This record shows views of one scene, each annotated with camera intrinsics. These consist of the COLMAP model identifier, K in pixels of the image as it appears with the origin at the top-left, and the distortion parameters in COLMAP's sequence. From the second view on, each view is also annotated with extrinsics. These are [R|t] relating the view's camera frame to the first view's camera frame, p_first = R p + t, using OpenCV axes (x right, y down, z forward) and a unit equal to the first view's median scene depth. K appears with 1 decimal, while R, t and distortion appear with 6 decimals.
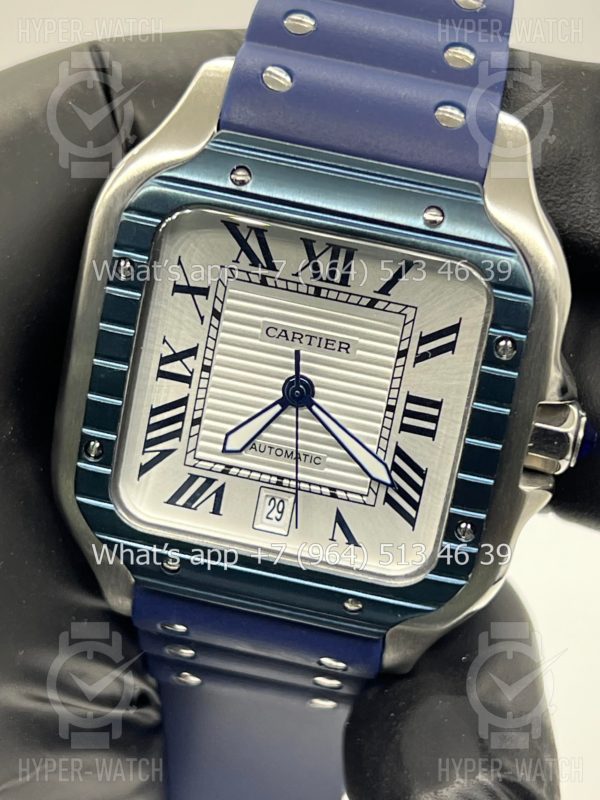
lens RADIAL K [[1909.2, 0, 300.0], [0, 1909.2, 400.0], [0, 0, 1]] dist [0.290489, 0.020497]
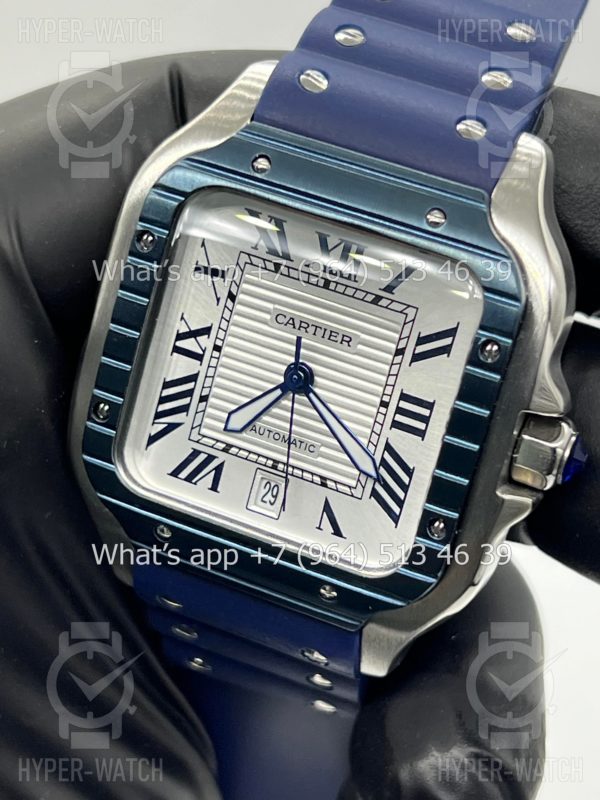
lens RADIAL K [[1909.2, 0, 300.0], [0, 1909.2, 400.0], [0, 0, 1]] dist [0.290489, 0.020497]
pose [[0.978442, 0.111531, -0.173814, 0.181015], [-0.126664, 0.988833, -0.078520, 0.088366], [0.163115, 0.098843, 0.981643, -0.018432]]
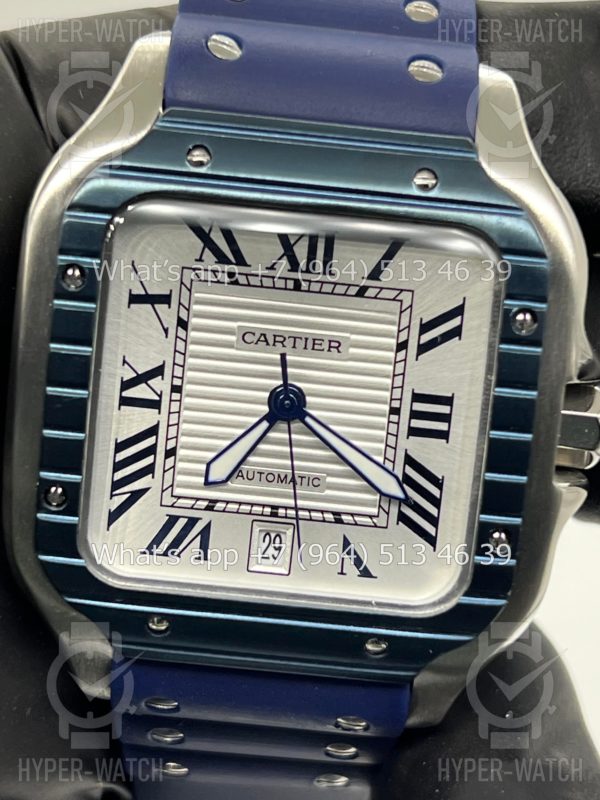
lens RADIAL K [[1909.2, 0, 300.0], [0, 1909.2, 400.0], [0, 0, 1]] dist [0.290489, 0.020497]
pose [[0.990090, -0.105276, 0.092949, -0.074669], [0.112181, 0.991041, -0.072477, 0.057050], [-0.084486, 0.082186, 0.993030, 0.143623]]
